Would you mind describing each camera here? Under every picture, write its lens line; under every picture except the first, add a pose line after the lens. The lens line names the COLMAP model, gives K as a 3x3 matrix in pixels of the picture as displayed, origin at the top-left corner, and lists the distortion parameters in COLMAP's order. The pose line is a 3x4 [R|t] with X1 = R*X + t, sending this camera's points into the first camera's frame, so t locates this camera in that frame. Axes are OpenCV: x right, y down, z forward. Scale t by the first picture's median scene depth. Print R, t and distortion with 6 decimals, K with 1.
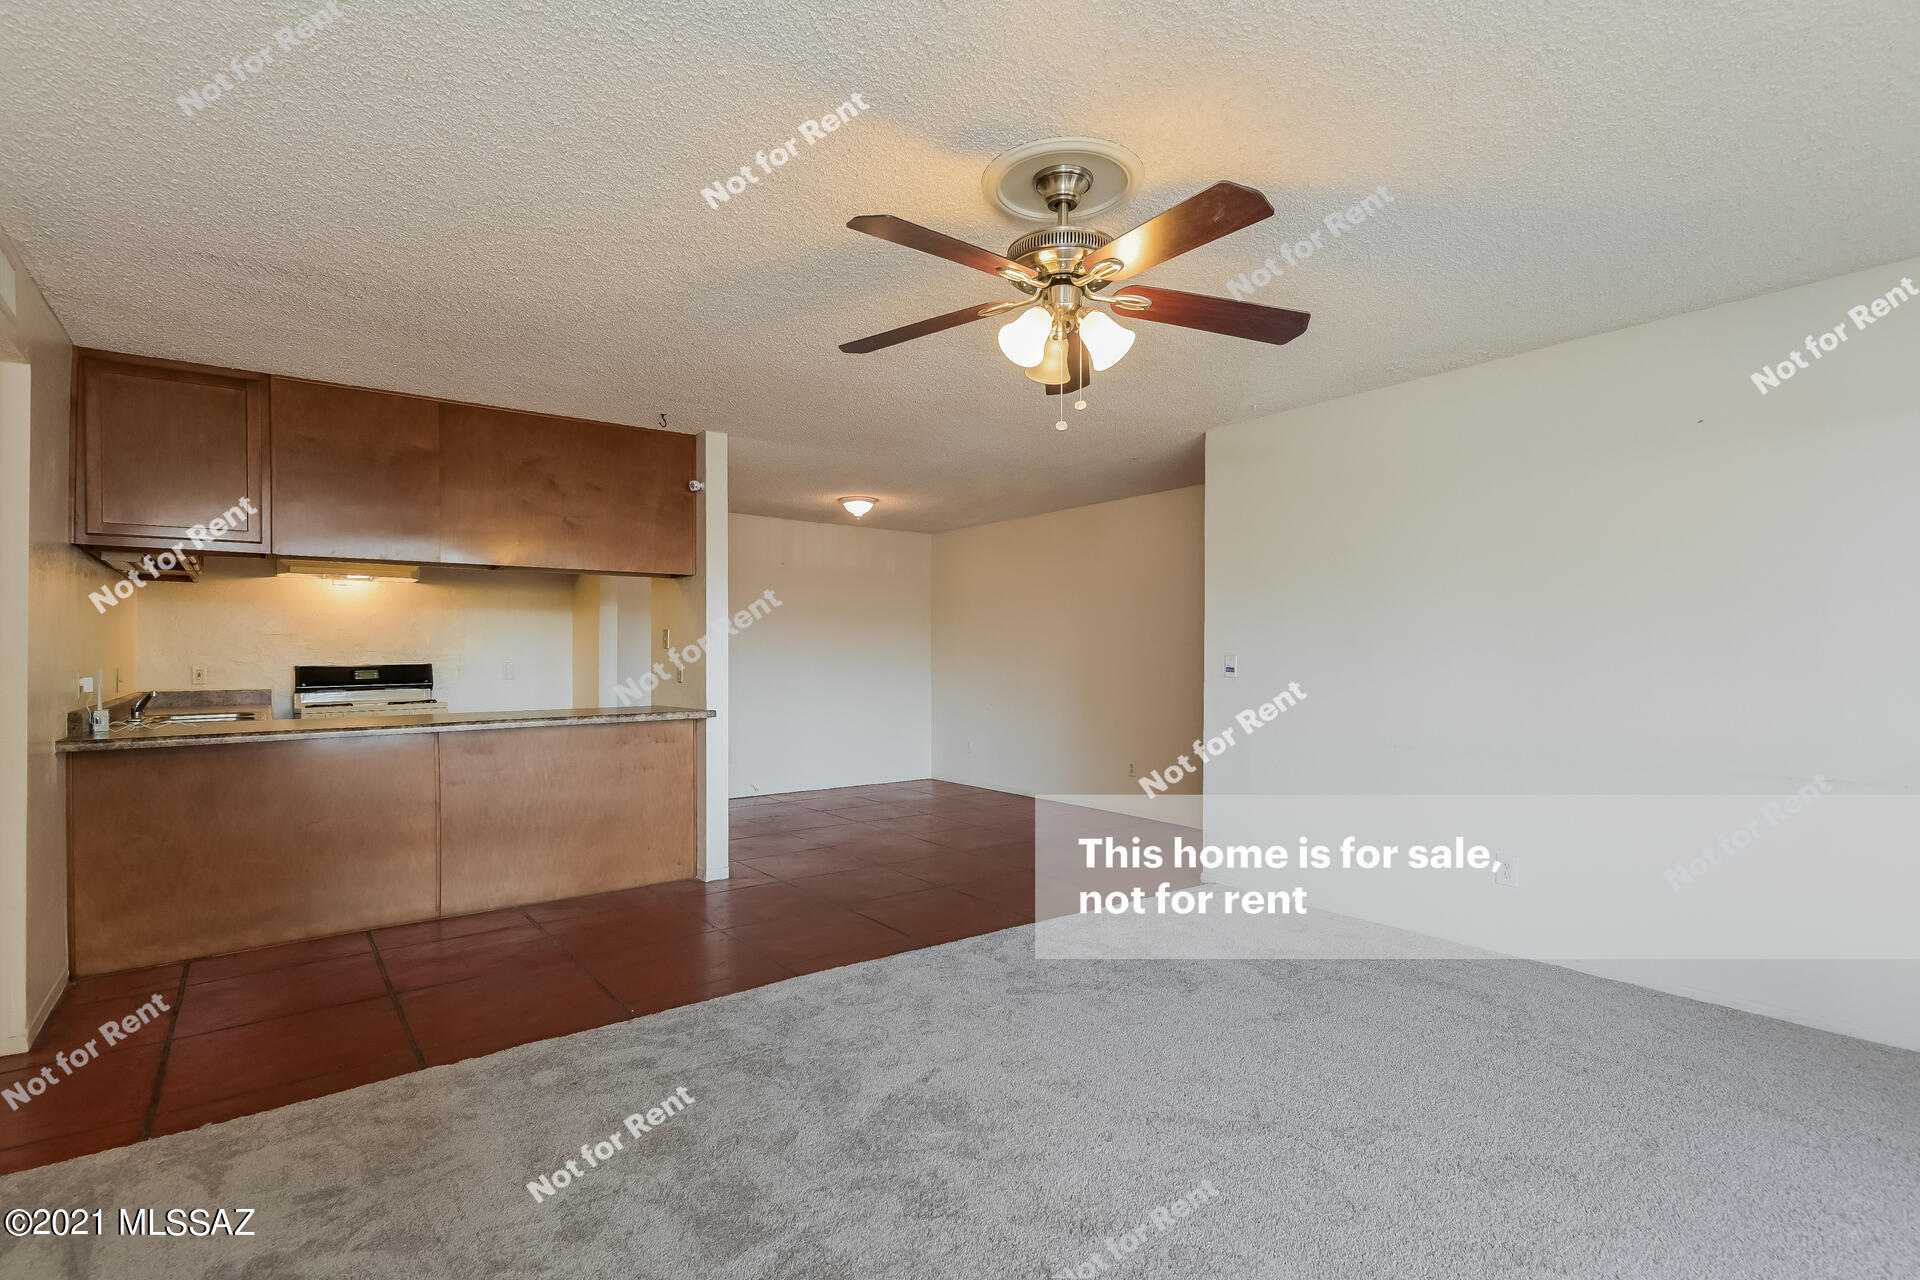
lens RADIAL K [[912.1, 0, 952.5], [0, 912.1, 639.5], [0, 0, 1]] dist [-0.000385, -0.000707]
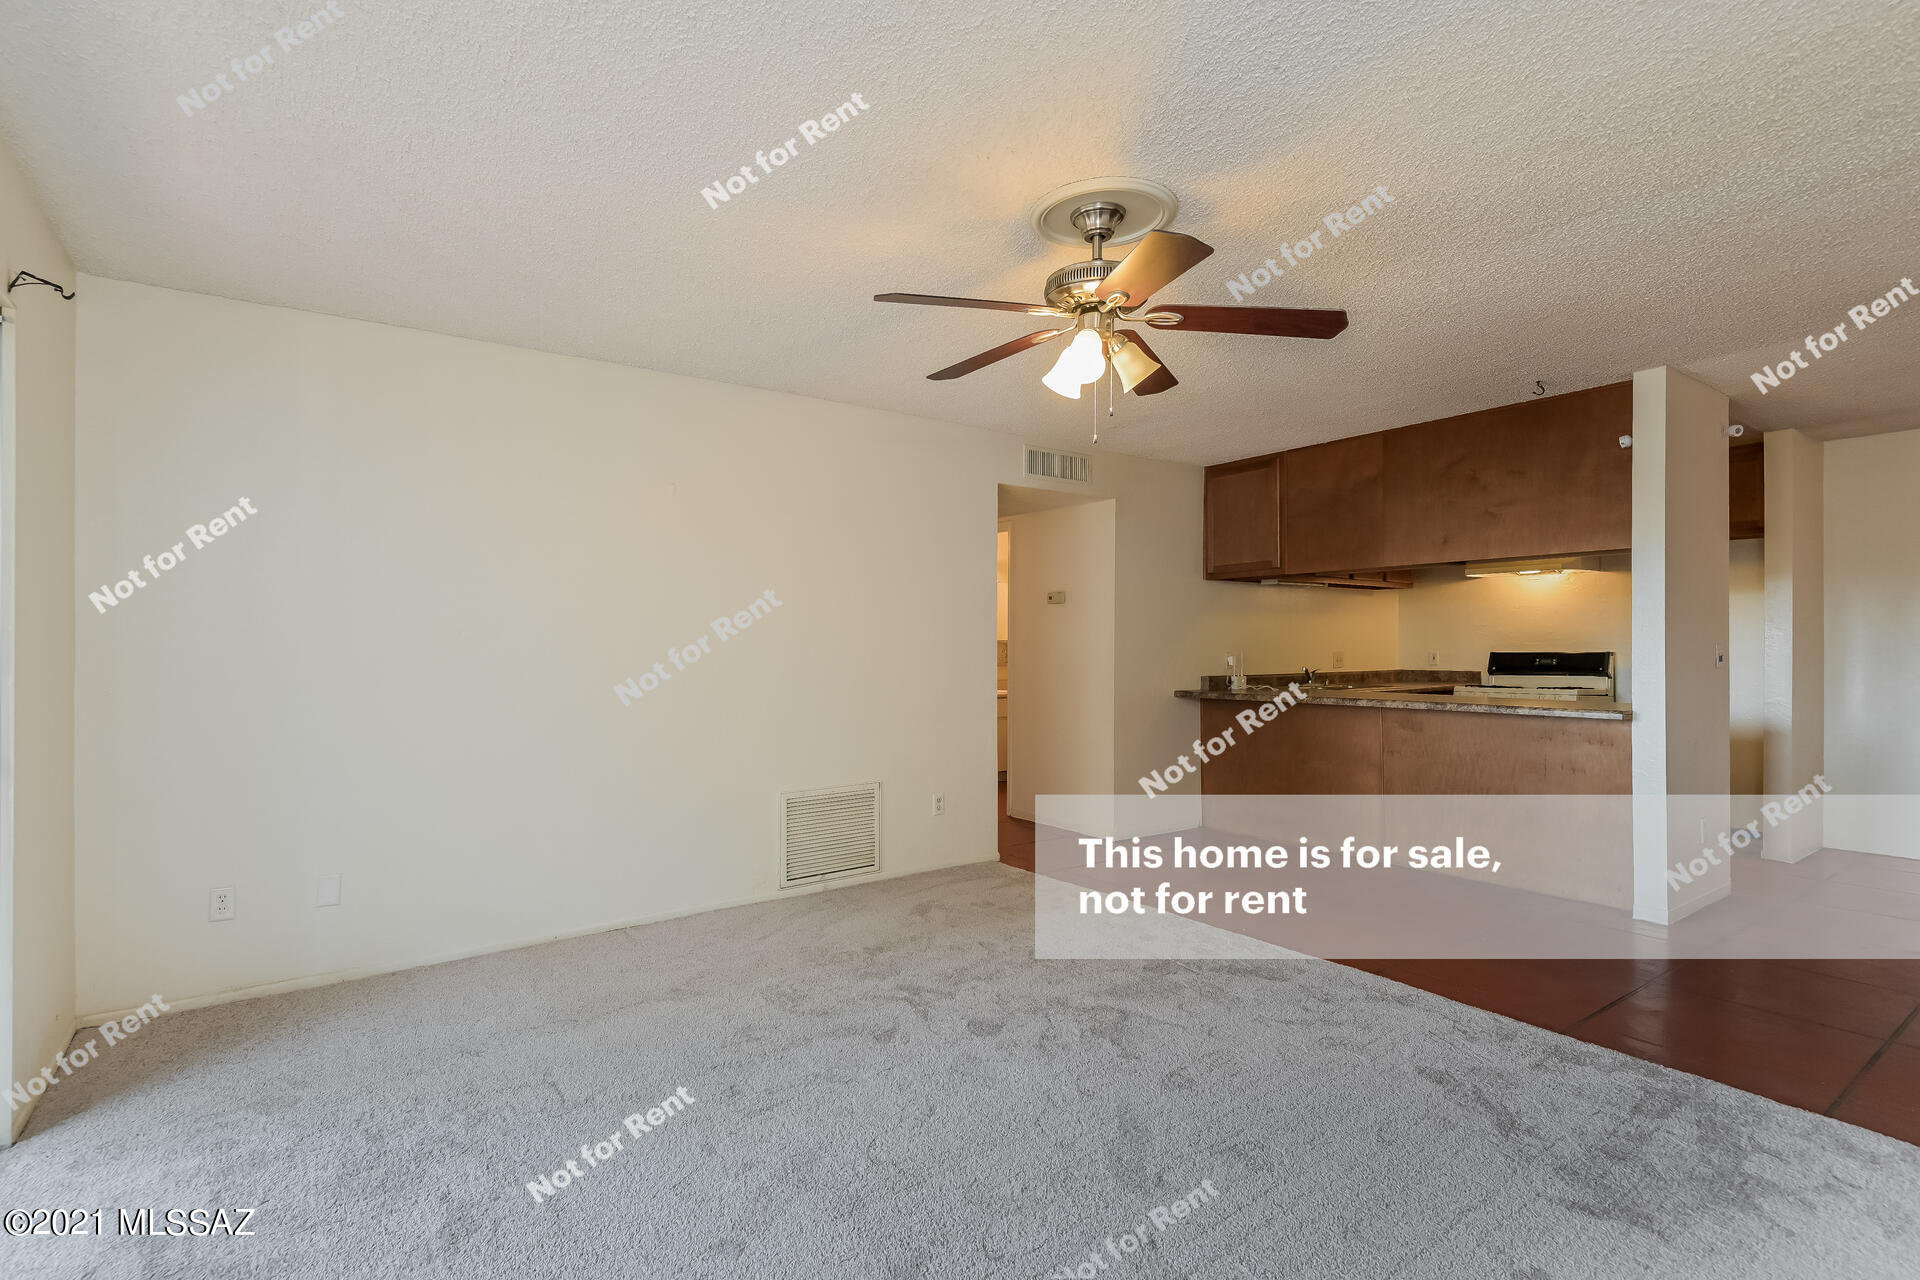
lens RADIAL K [[912.1, 0, 952.9], [0, 912.1, 647.4], [0, 0, 1]] dist [-0.000385, -0.000707]
pose [[-0.025101, 0.008690, -0.999647, 0.595525], [0.015624, 0.999844, 0.008299, 0.002803], [0.999563, -0.015410, -0.025232, 0.421007]]
